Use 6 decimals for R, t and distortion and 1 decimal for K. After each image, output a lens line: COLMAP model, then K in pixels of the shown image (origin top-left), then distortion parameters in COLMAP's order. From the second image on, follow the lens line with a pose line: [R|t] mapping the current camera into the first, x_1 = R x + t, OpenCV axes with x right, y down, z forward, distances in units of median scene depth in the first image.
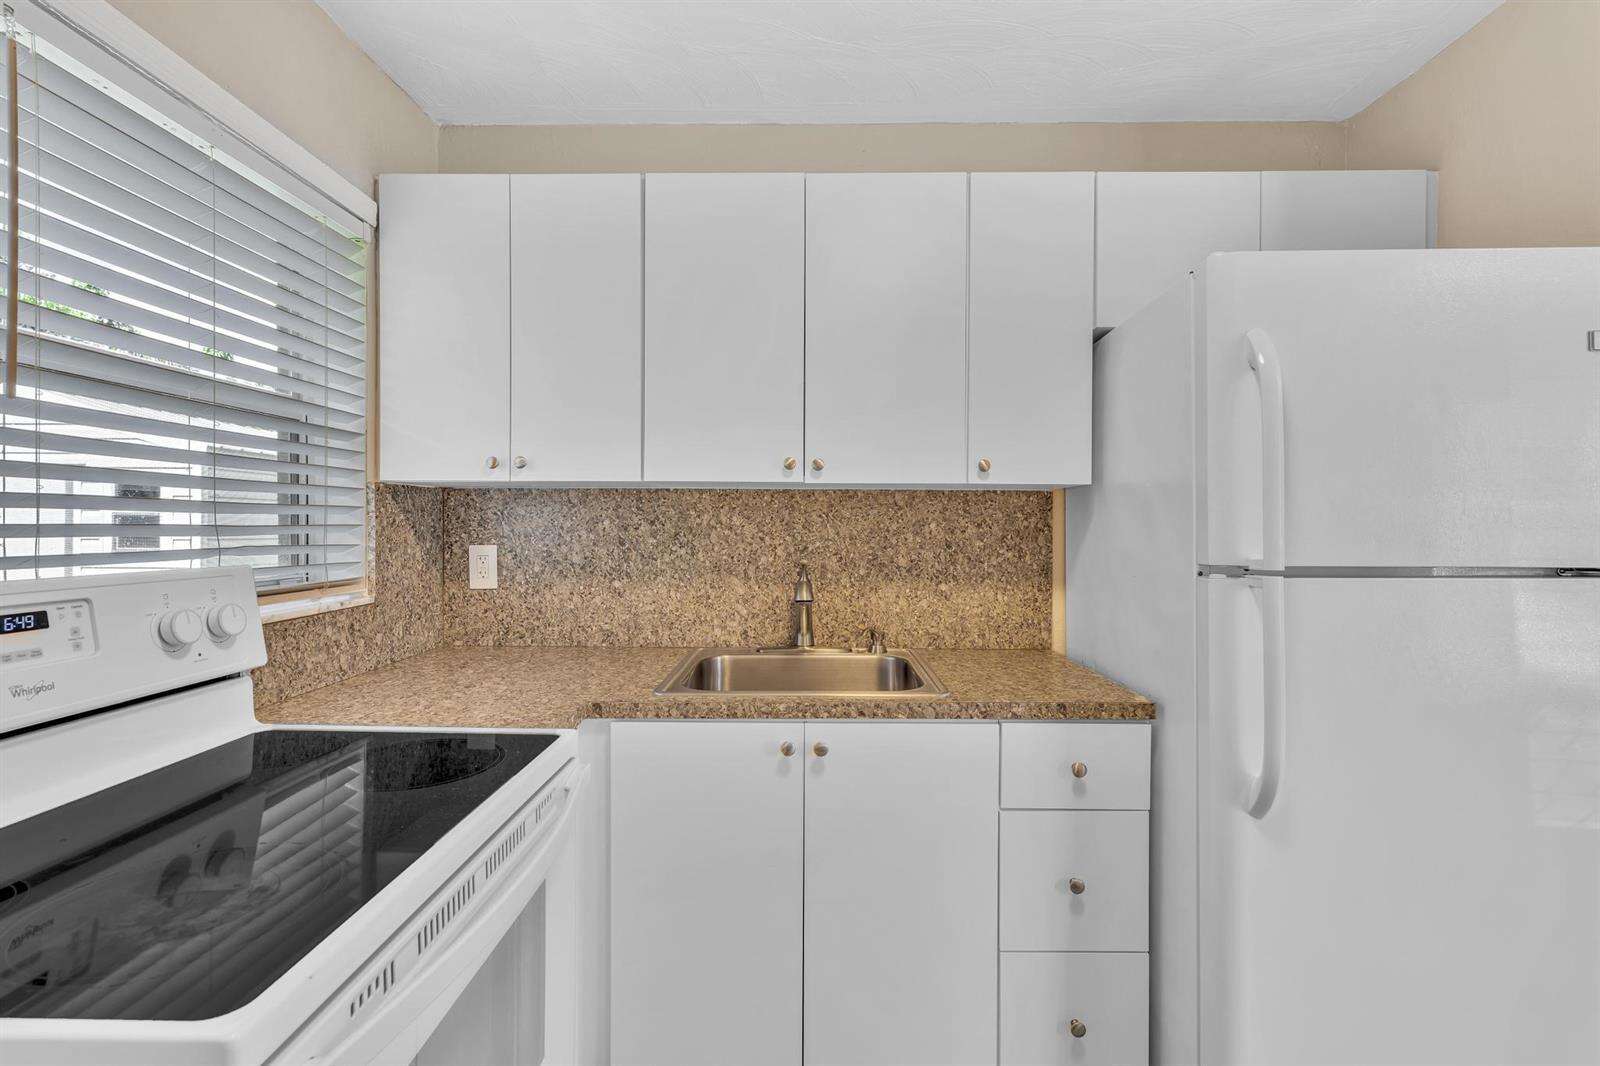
lens RADIAL K [[771.3, 0, 800.1], [0, 771.3, 538.0], [0, 0, 1]] dist [0.000765, 0.000567]
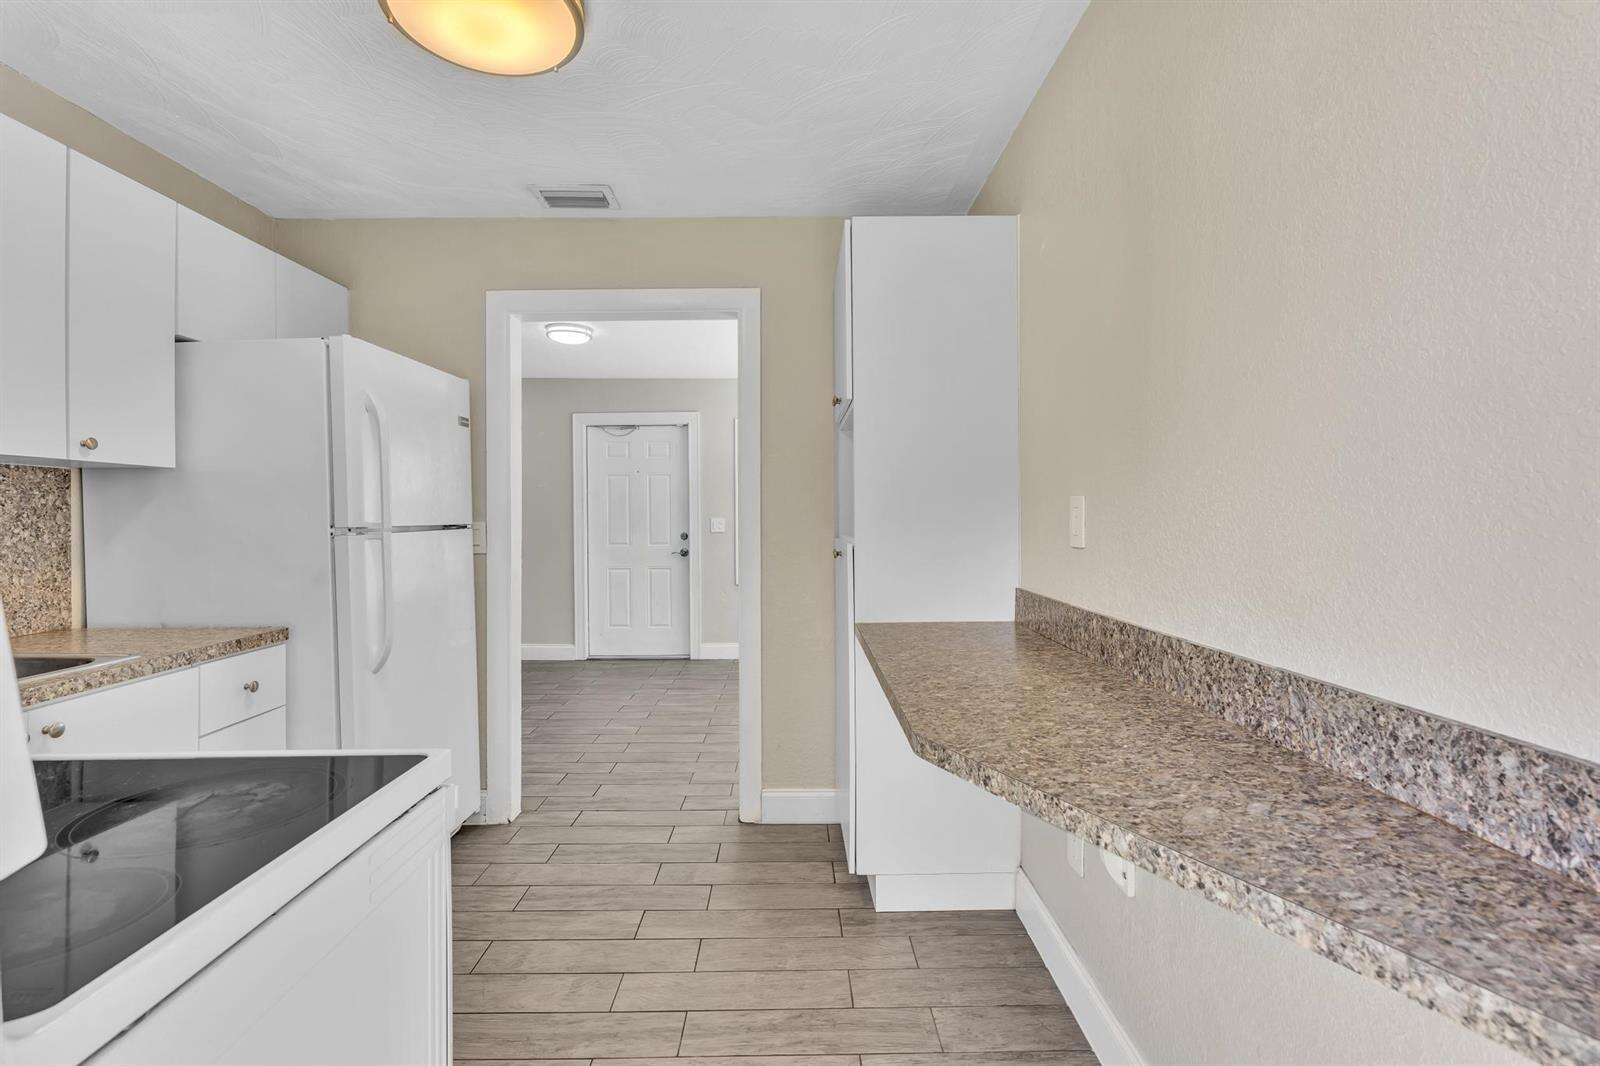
lens RADIAL K [[720.3, 0, 797.9], [0, 720.3, 521.6], [0, 0, 1]] dist [-0.001772, 0.001209]
pose [[-0.024535, -0.012911, 0.999616, -0.629757], [0.009038, 0.999873, 0.013136, 0.003380], [-0.999658, 0.009357, -0.024415, 0.083034]]
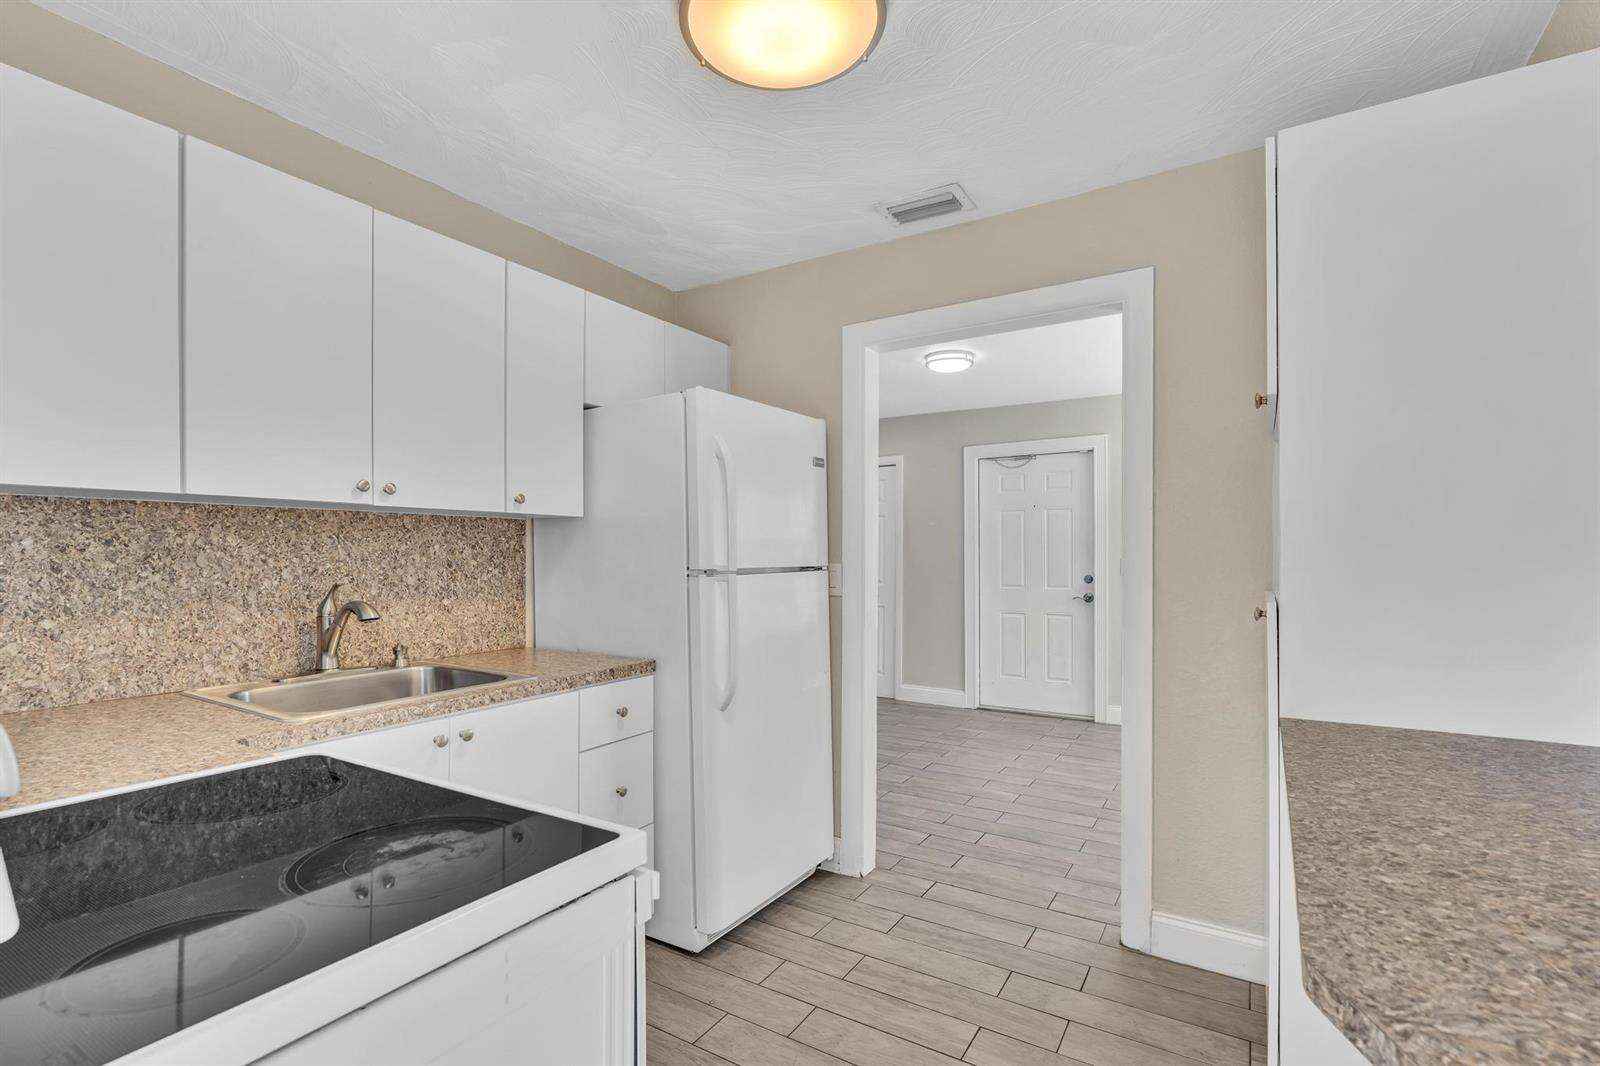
lens RADIAL K [[748.2, 0, 788.1], [0, 748.2, 558.5], [0, 0, 1]] dist [-0.000762, 0.001294]
pose [[0.518318, -0.010634, 0.855122, -0.489565], [0.007723, 0.999940, 0.007753, -0.004123], [-0.855153, 0.002586, 0.518369, 0.009841]]
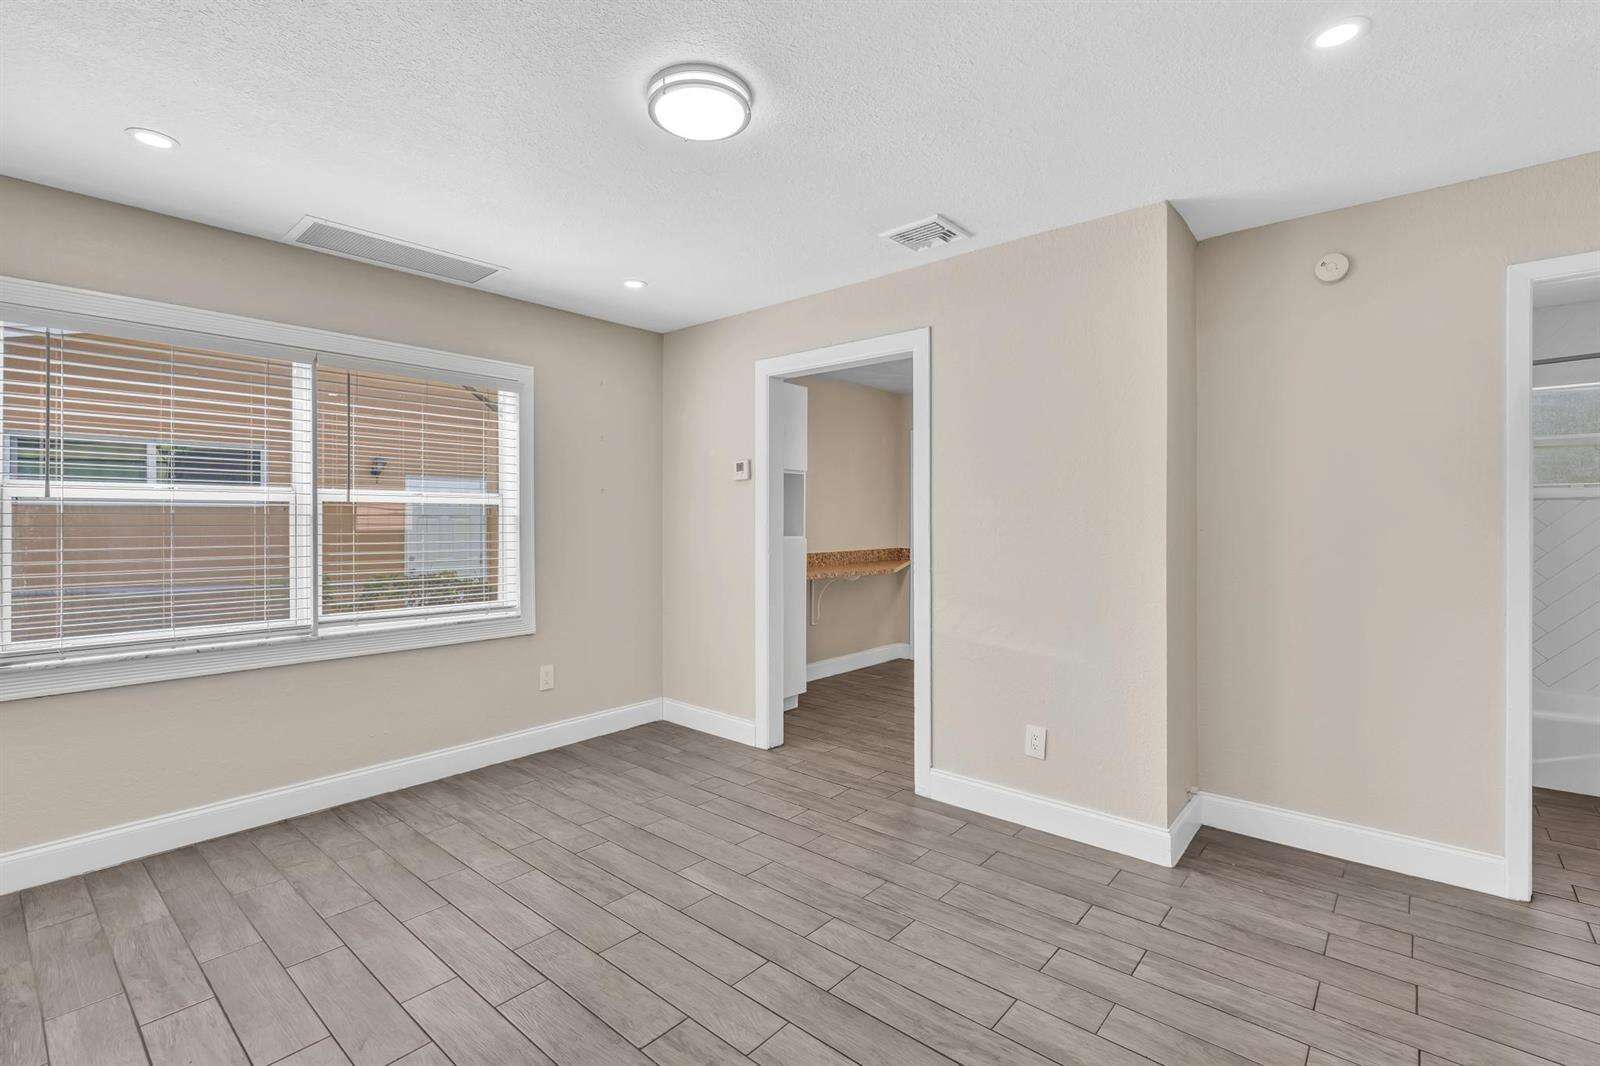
lens RADIAL K [[724.4, 0, 798.5], [0, 724.4, 519.5], [0, 0, 1]] dist [-0.001750, 0.000602]
pose [[-0.635621, -0.003855, -0.771992, 2.250556], [-0.007598, 0.999970, 0.001262, -0.002984], [0.771964, 0.006668, -0.635631, 1.444665]]
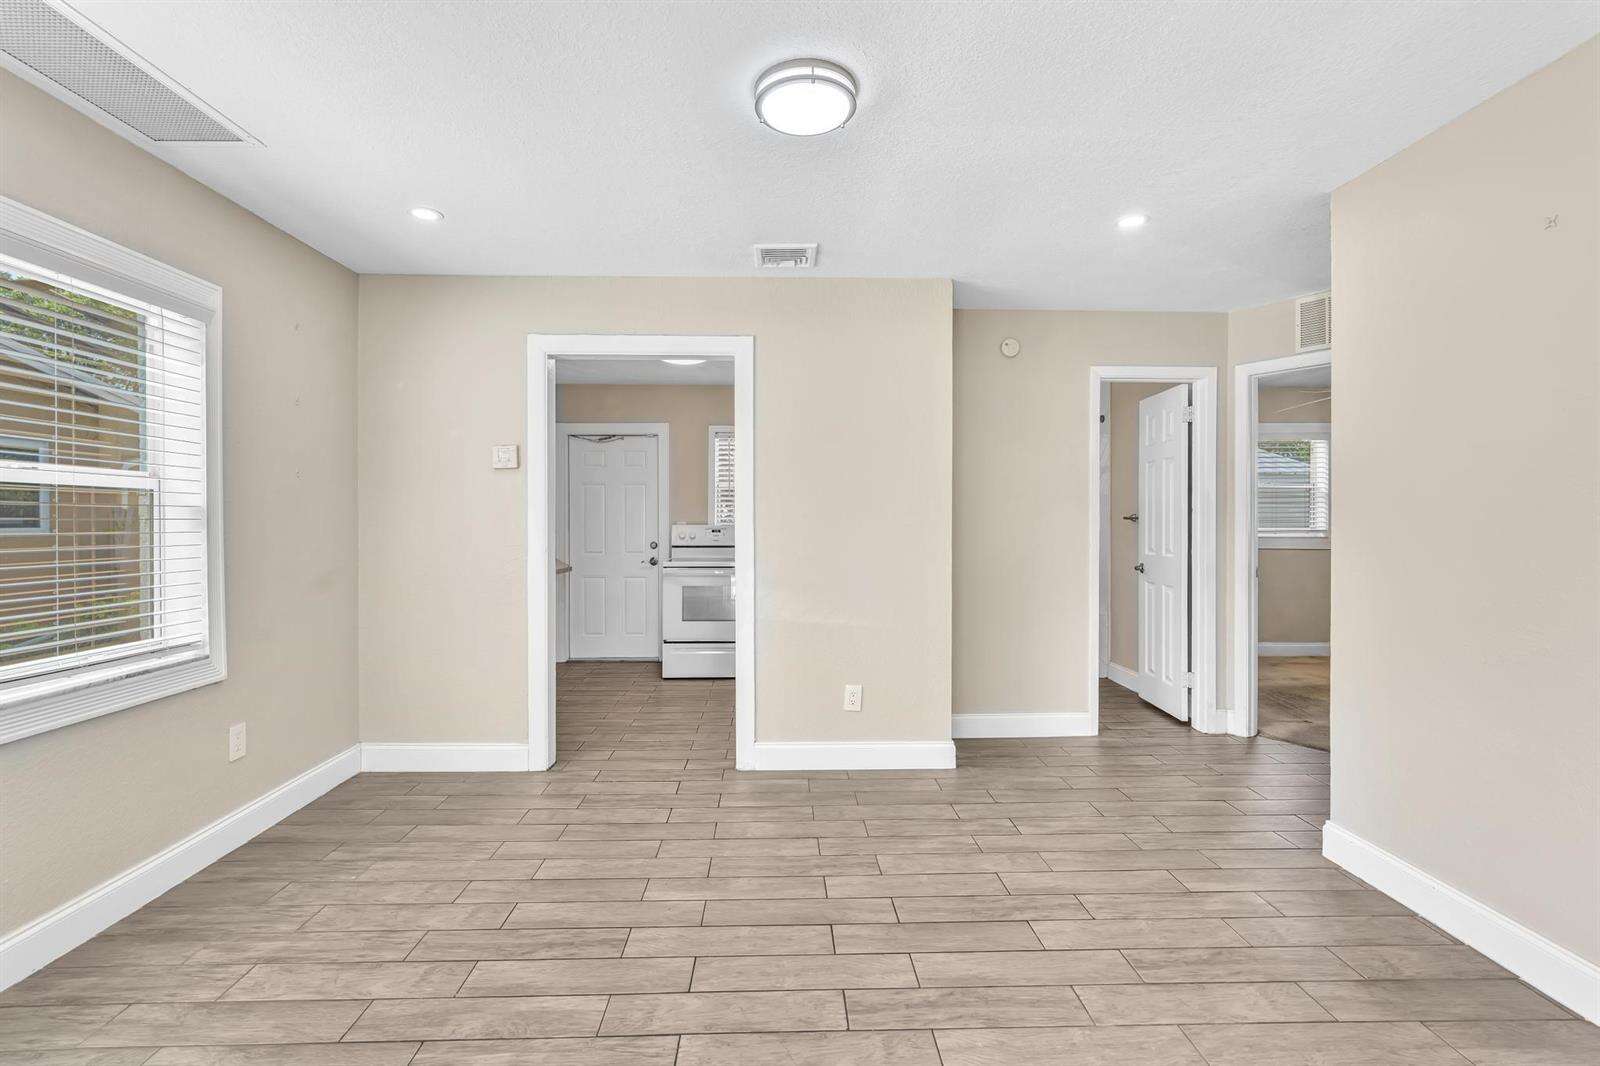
lens RADIAL K [[720.3, 0, 797.9], [0, 720.3, 521.6], [0, 0, 1]] dist [-0.001772, 0.001209]
pose [[0.054955, -0.000132, -0.998489, 2.559971], [-0.006672, 0.999978, -0.000499, 0.014975], [0.998467, 0.006690, 0.054953, 0.666914]]
